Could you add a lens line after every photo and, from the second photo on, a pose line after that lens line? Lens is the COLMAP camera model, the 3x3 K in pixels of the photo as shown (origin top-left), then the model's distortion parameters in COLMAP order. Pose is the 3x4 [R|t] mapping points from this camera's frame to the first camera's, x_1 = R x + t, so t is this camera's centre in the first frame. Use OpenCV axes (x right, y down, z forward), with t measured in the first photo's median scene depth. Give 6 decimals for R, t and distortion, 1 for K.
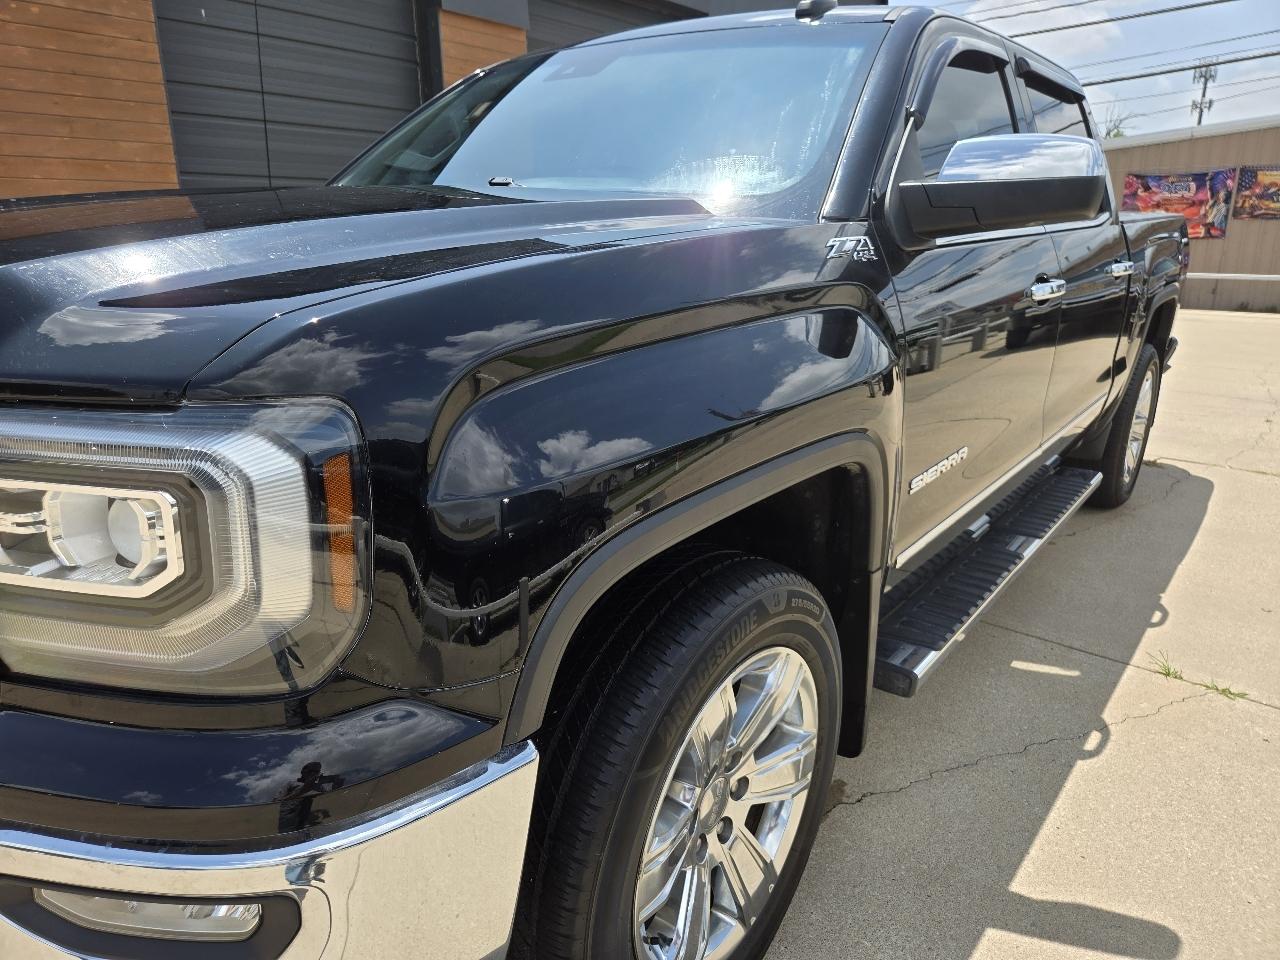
lens RADIAL K [[857.2, 0, 631.7], [0, 857.2, 480.2], [0, 0, 1]] dist [0.051773, -0.040283]
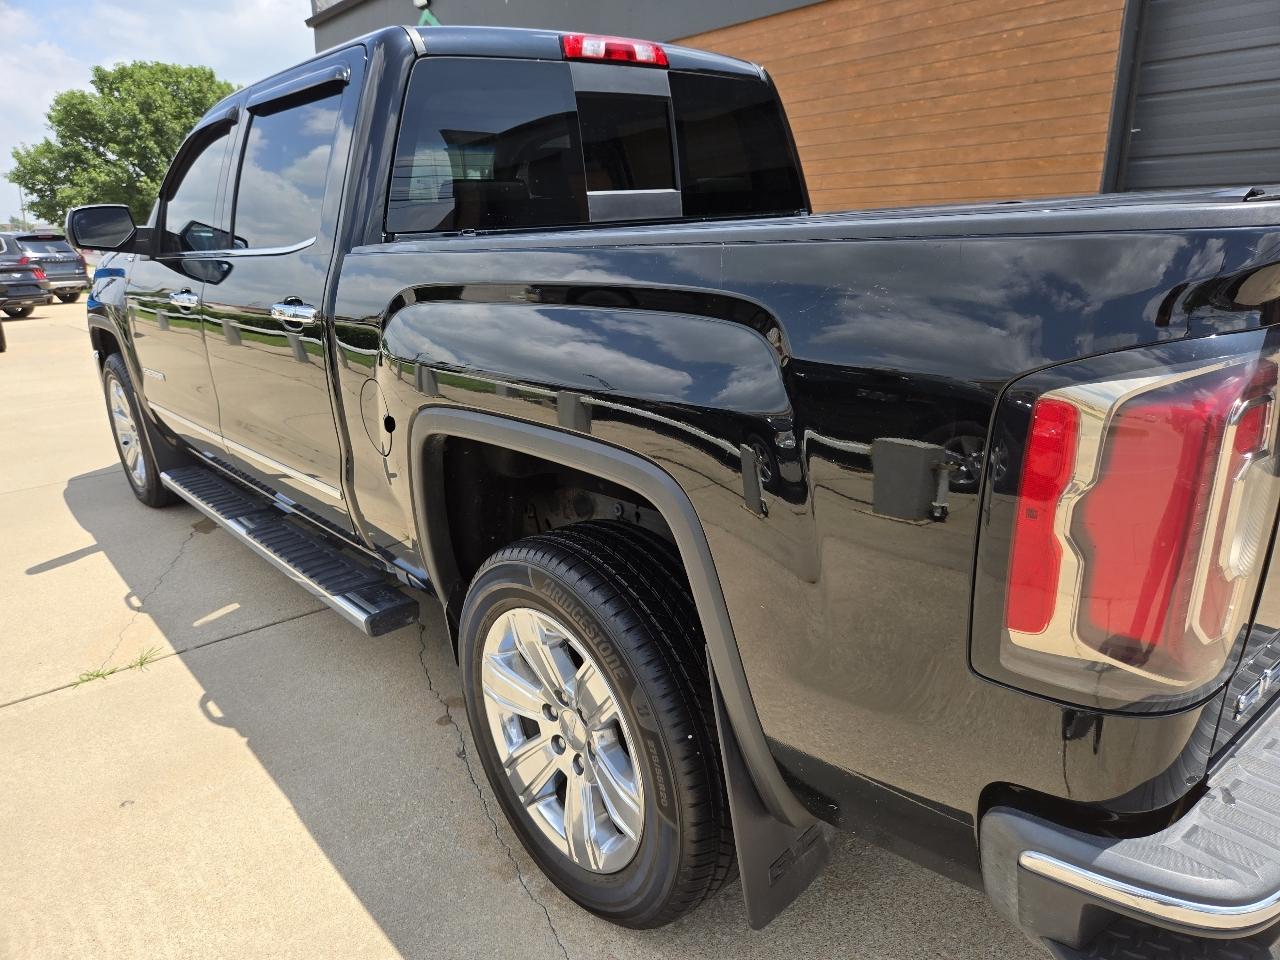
lens RADIAL K [[869.1, 0, 645.1], [0, 869.1, 493.3], [0, 0, 1]] dist [0.054584, -0.041417]
pose [[-0.192385, 0.298278, -0.934890, 1.047004], [-0.249628, 0.906472, 0.340580, -0.362812], [0.949038, 0.298897, -0.099933, 1.173476]]
